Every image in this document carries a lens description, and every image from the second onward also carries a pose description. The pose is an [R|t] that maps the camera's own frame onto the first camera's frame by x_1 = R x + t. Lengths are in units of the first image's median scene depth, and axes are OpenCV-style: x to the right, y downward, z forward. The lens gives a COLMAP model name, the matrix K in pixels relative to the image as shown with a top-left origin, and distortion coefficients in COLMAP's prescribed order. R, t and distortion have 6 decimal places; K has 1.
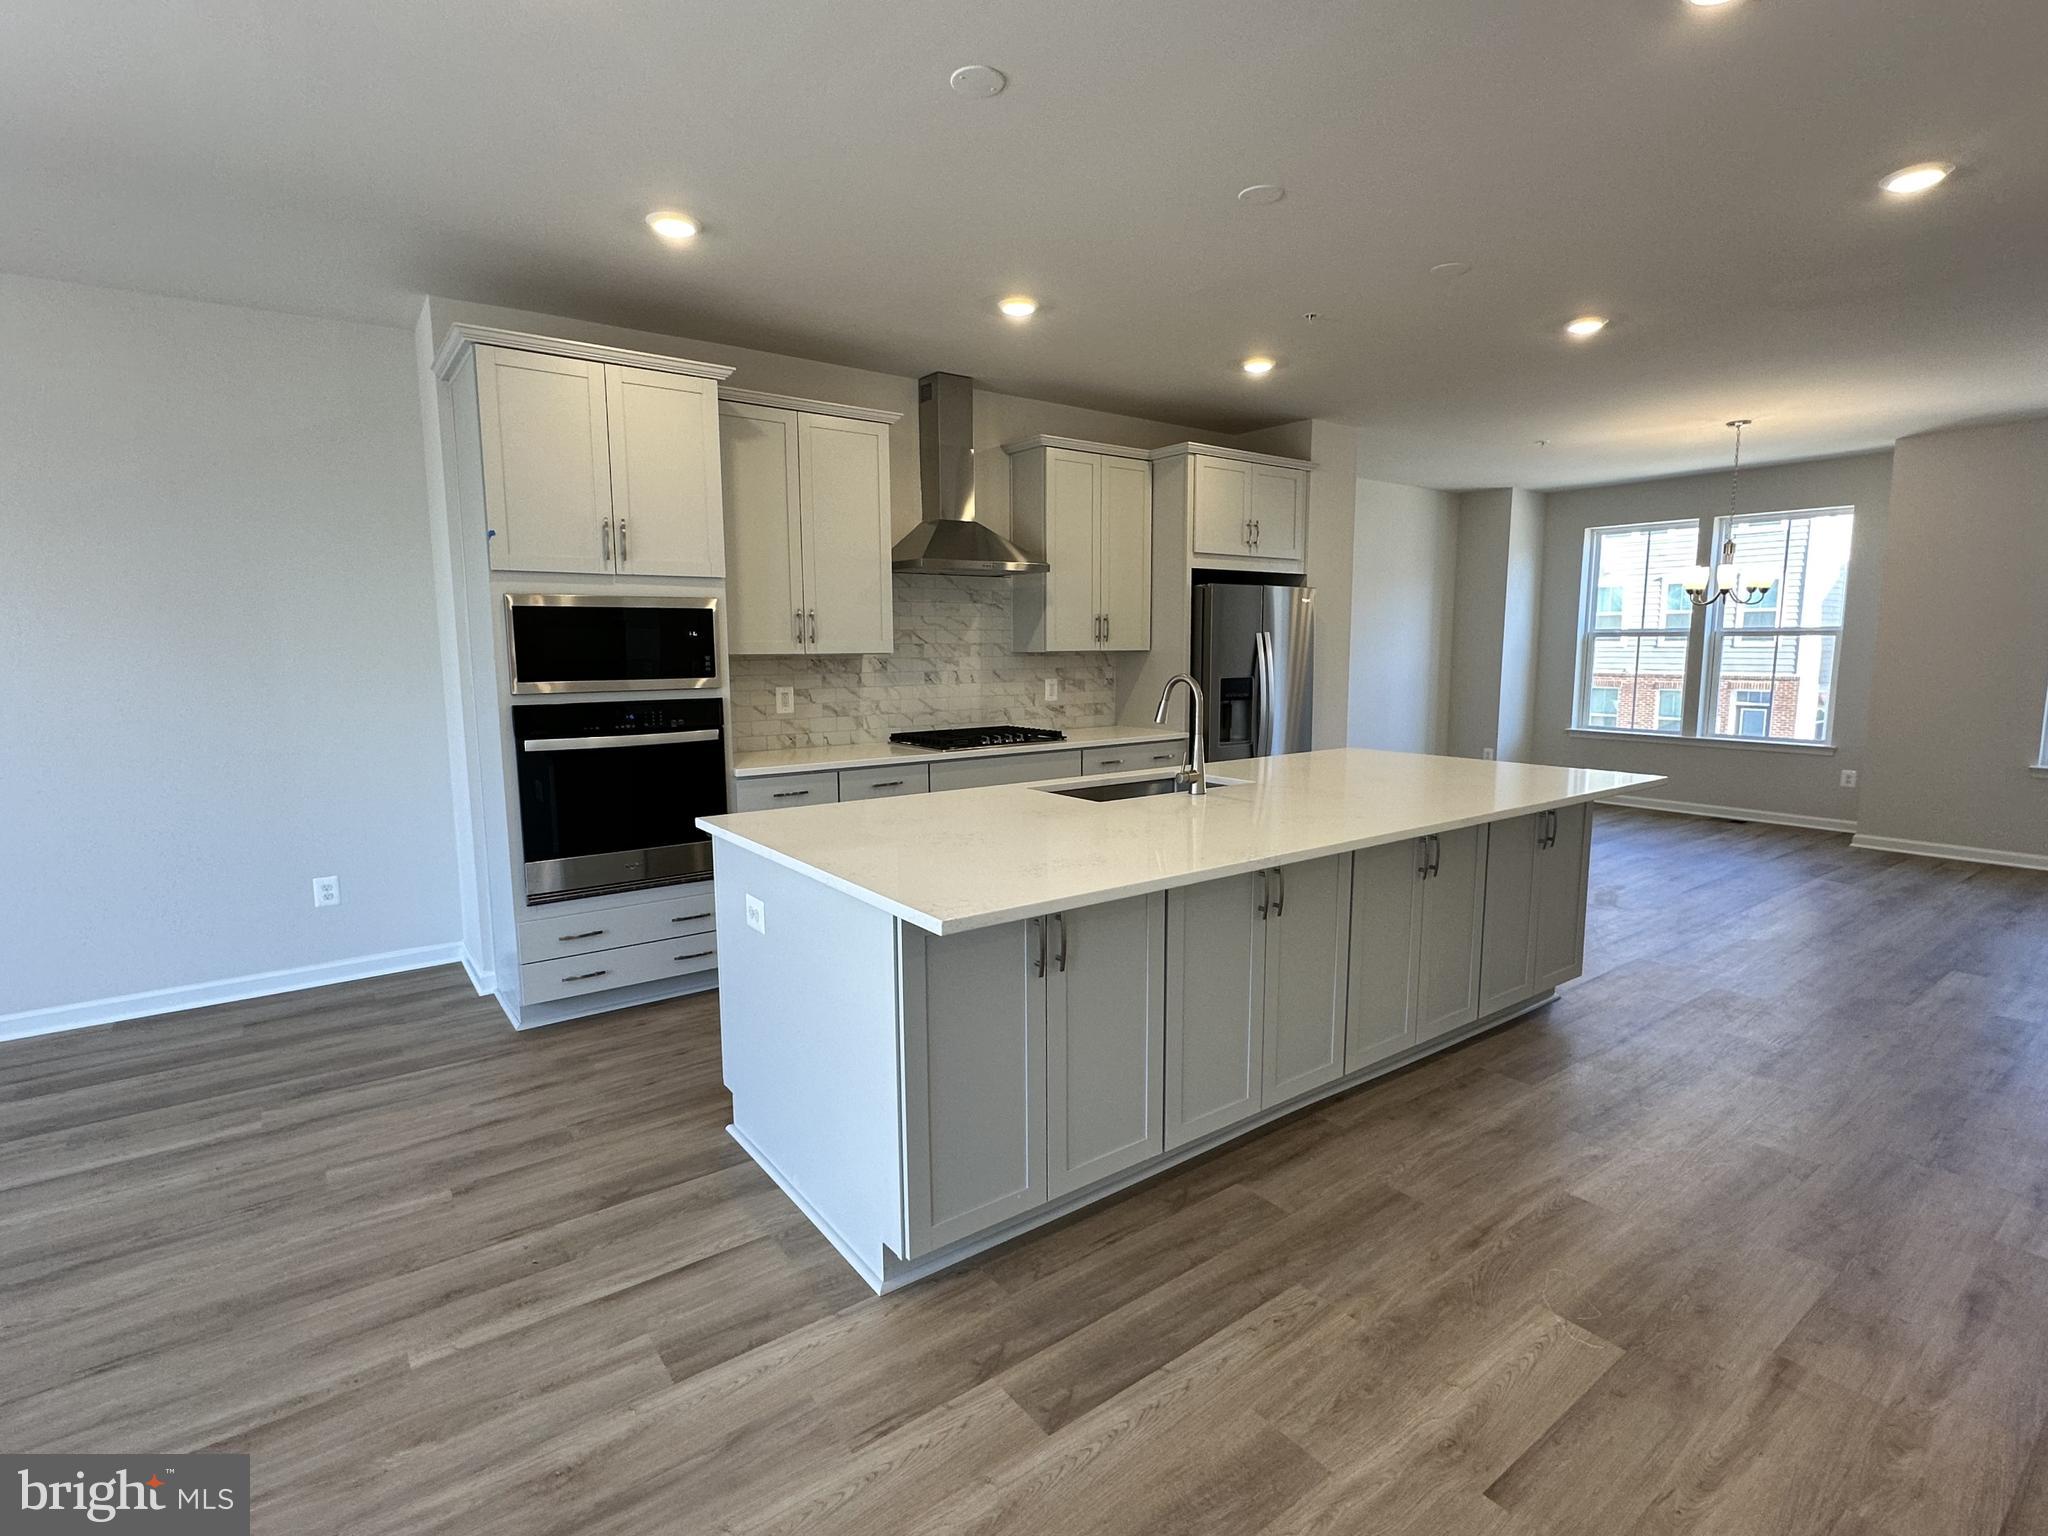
lens RADIAL K [[991.3, 0, 1035.2], [0, 991.3, 773.9], [0, 0, 1]] dist [0.001626, 0.000024]
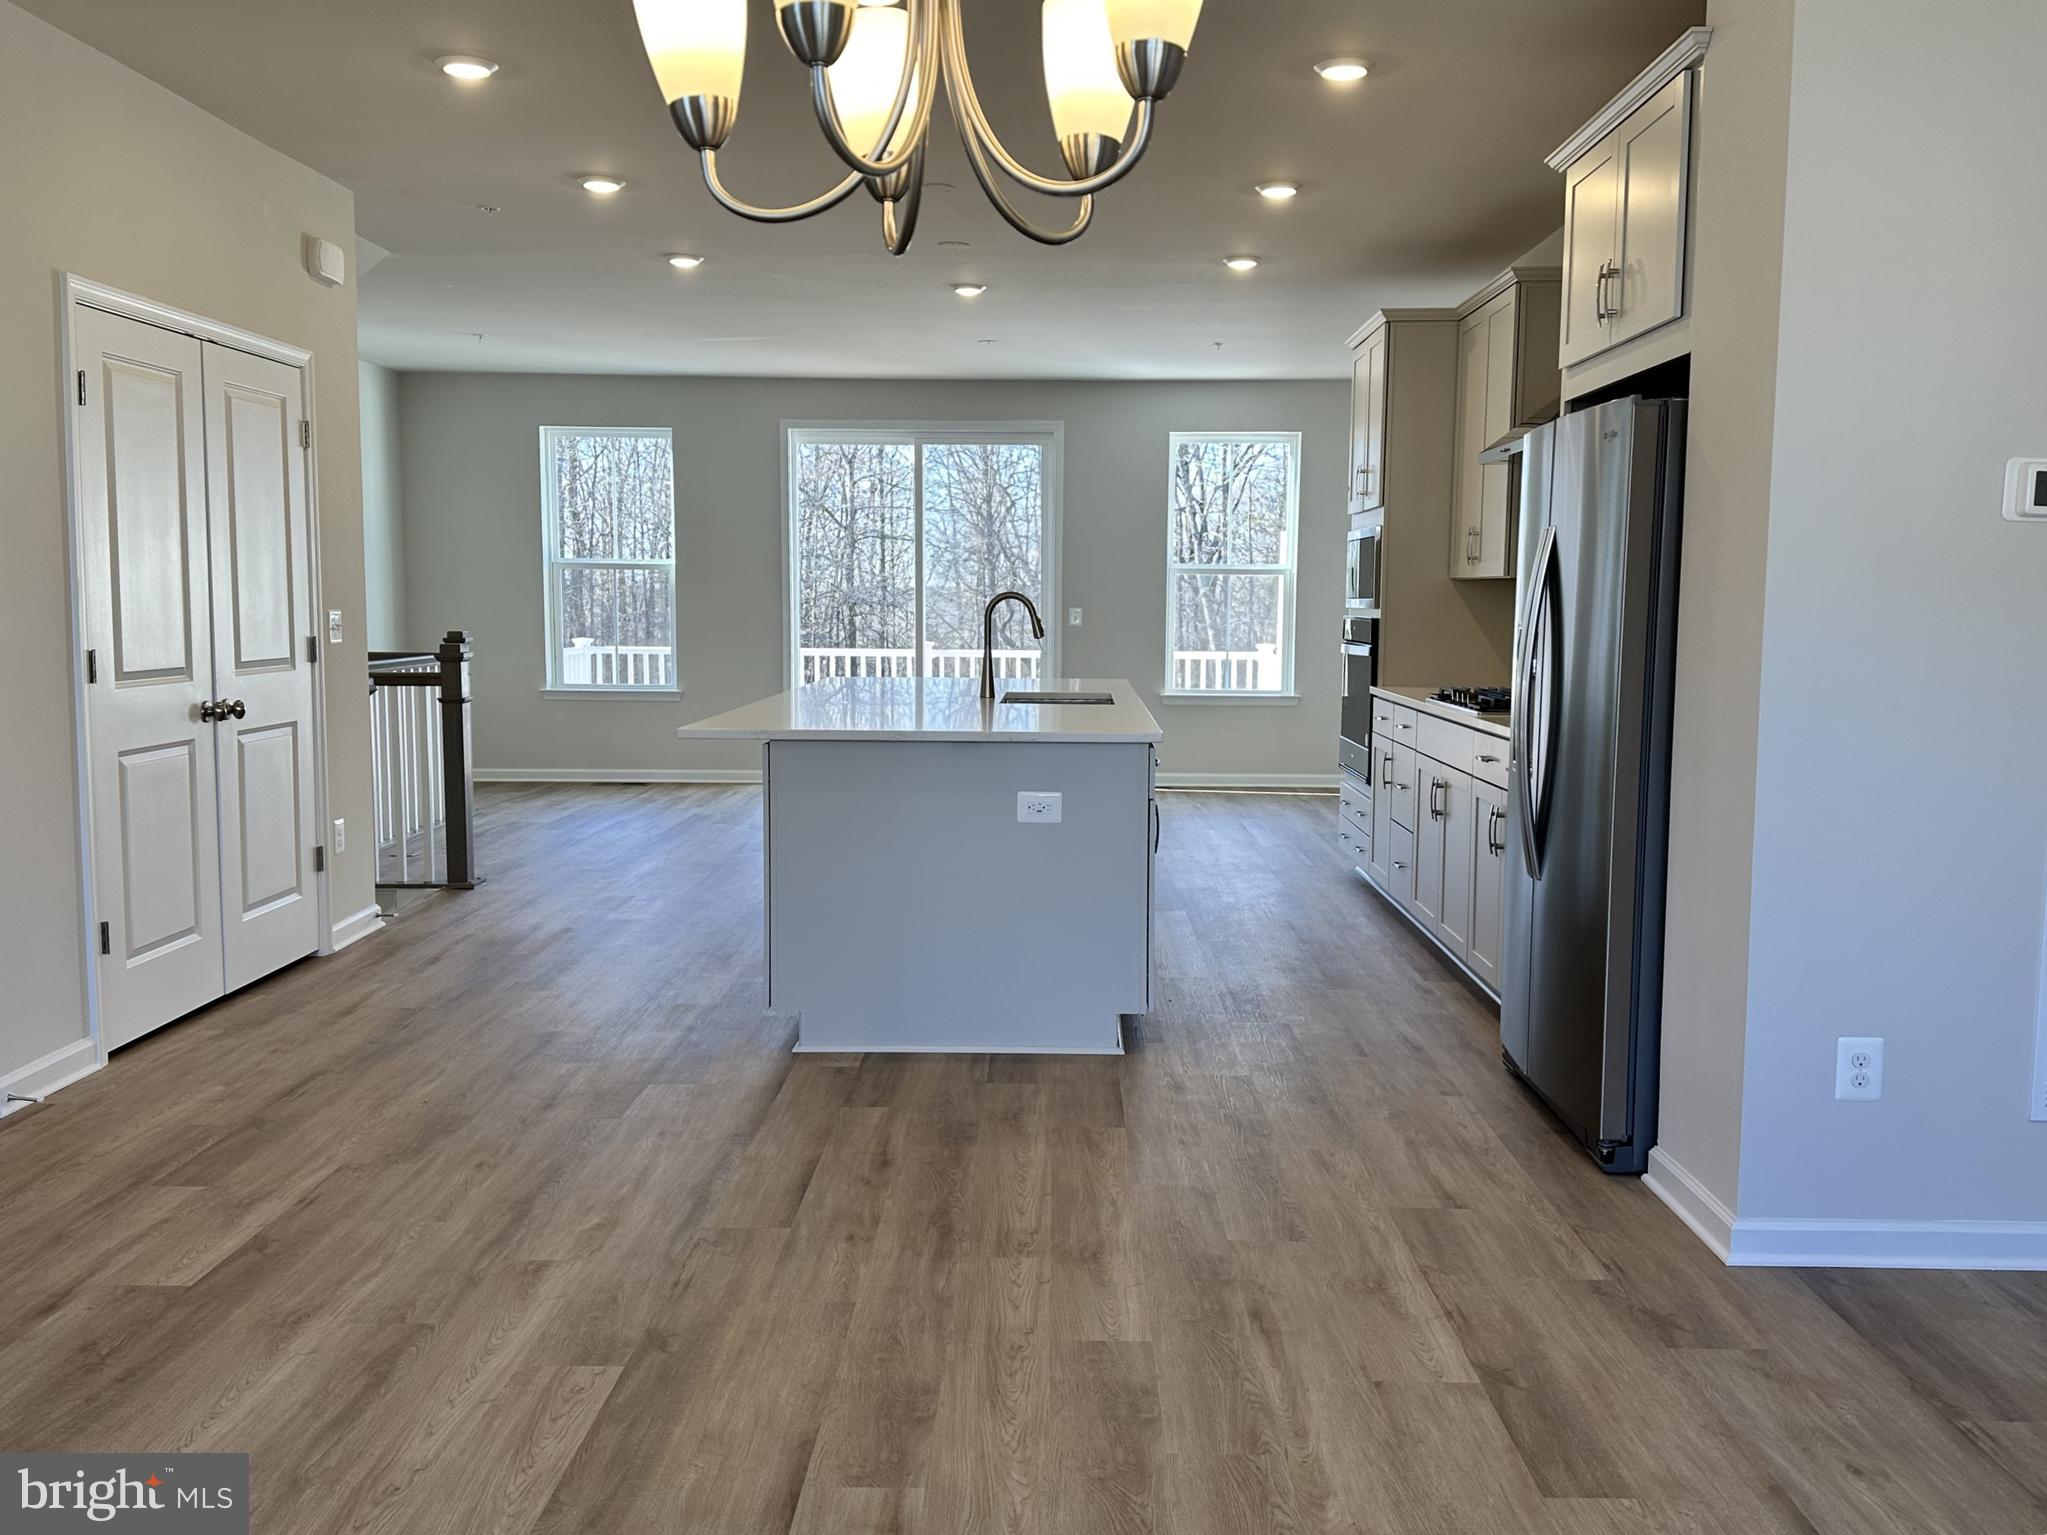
lens RADIAL K [[1742.3, 0, 1023.5], [0, 1742.3, 767.5], [0, 0, 1]] dist [0.156748, -0.257345]
pose [[-0.618857, 0.077901, -0.781631, 1.143205], [-0.106143, 0.977650, 0.181476, -0.180104], [0.778299, 0.195272, -0.596757, 1.510122]]
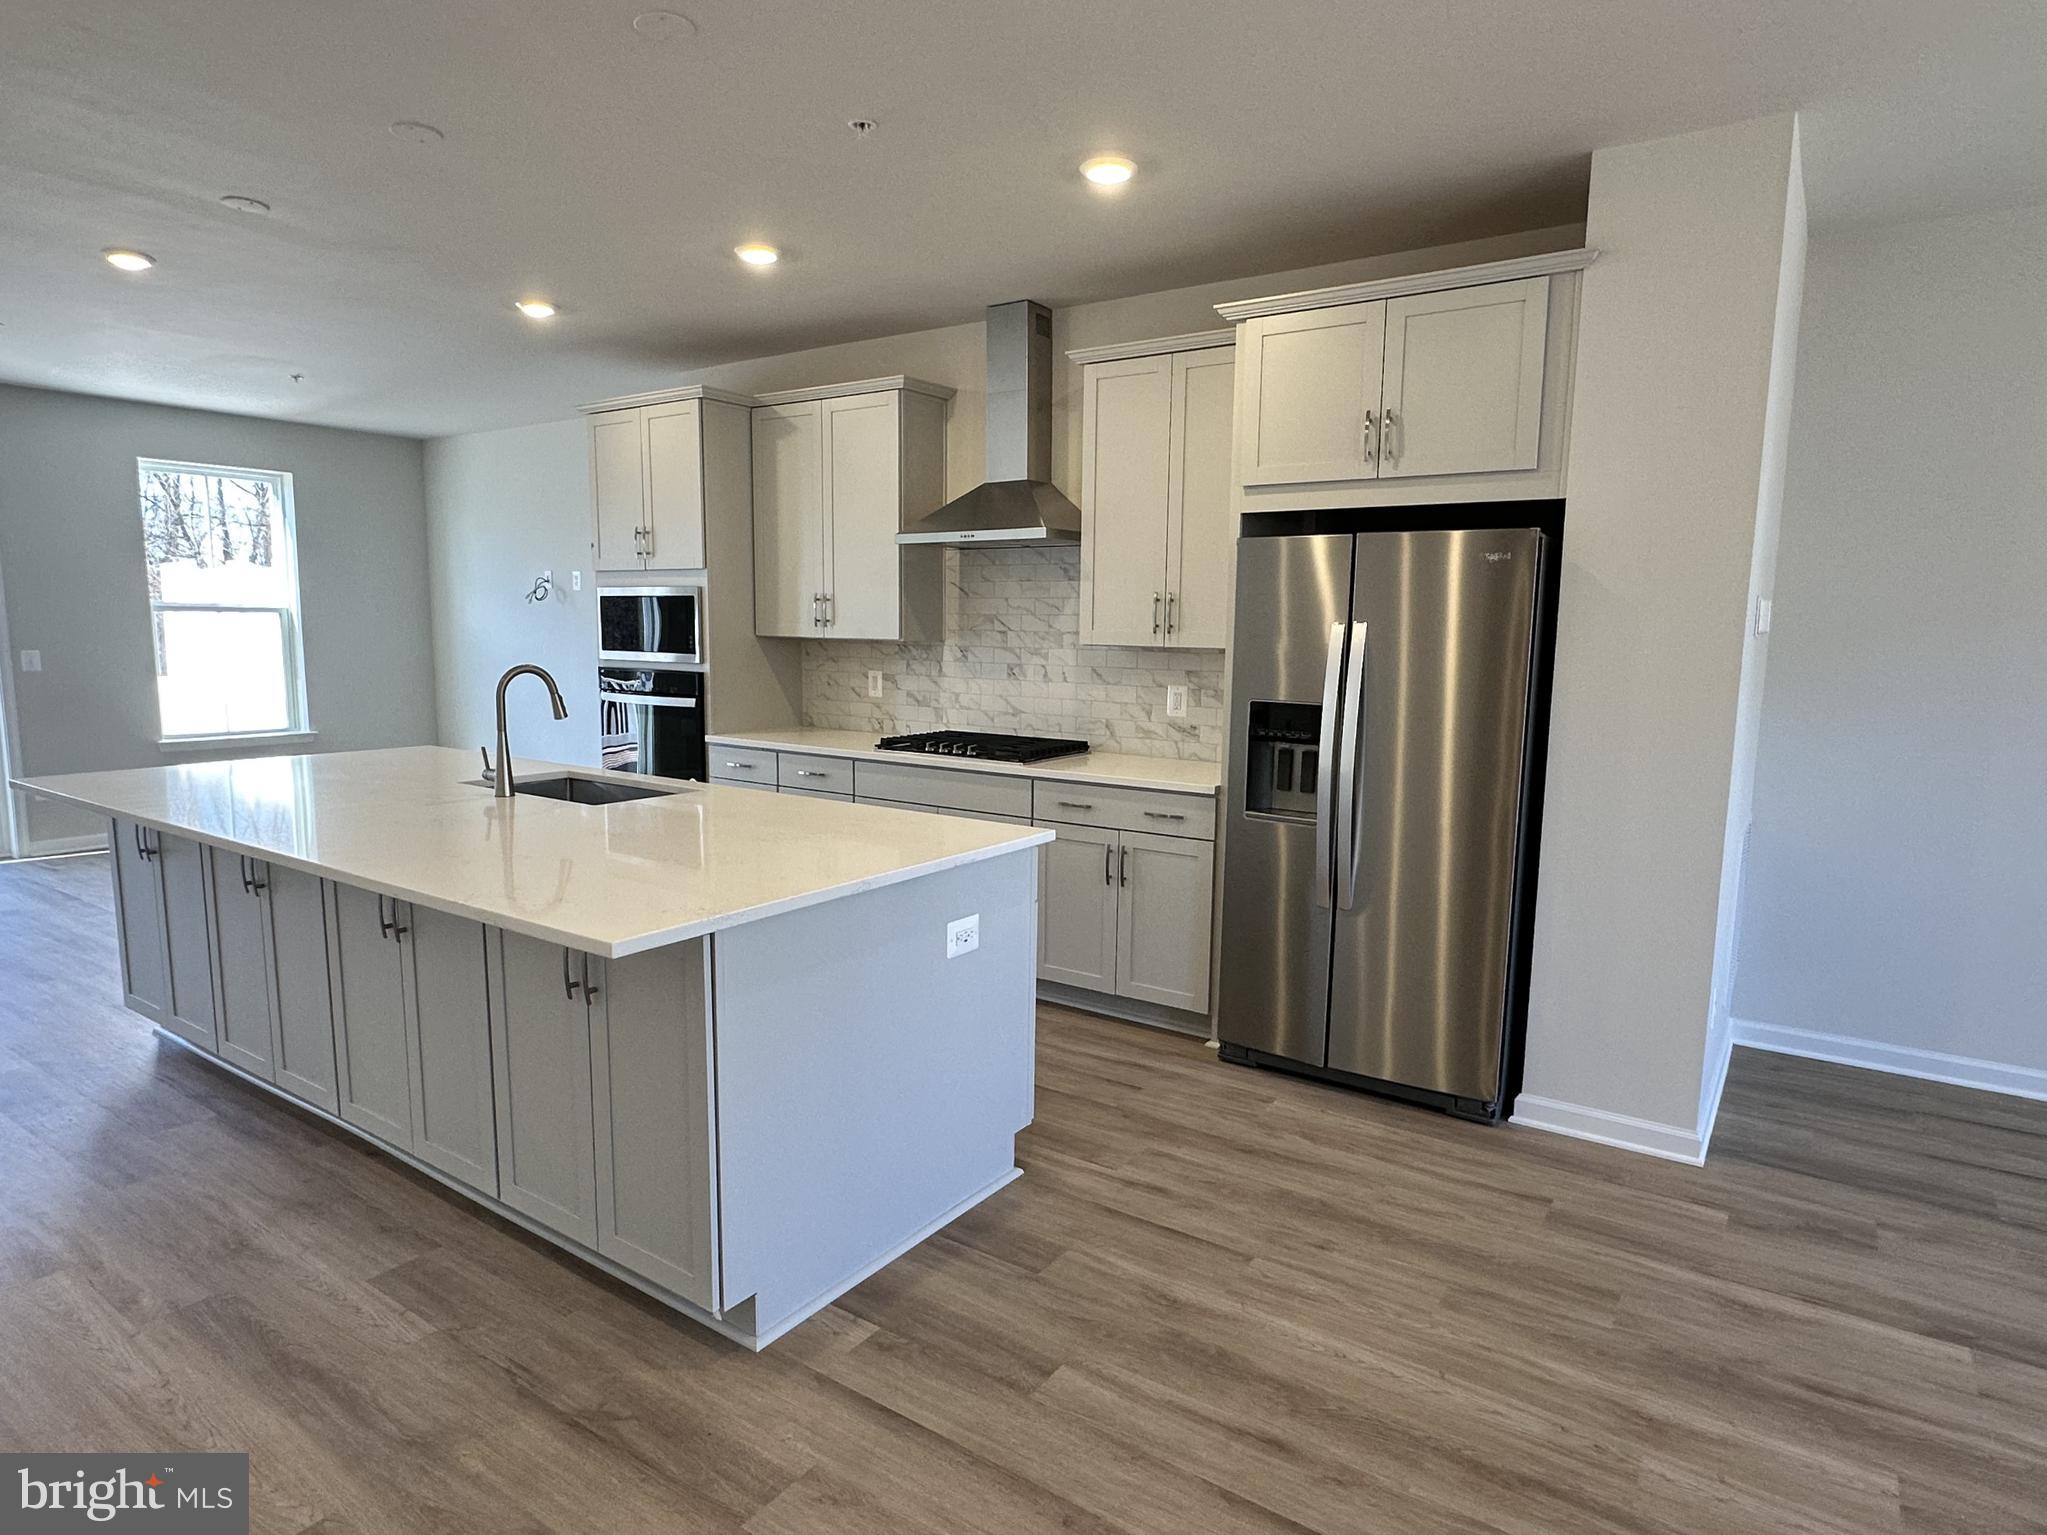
lens RADIAL K [[1165.7, 0, 1023.6], [0, 1165.7, 780.6], [0, 0, 1]] dist [-0.001704, -0.000110]
pose [[0.317546, 0.138909, -0.938013, 0.890243], [-0.138717, 0.985375, 0.098963, -0.112354], [0.938042, 0.098693, 0.332171, 0.738259]]
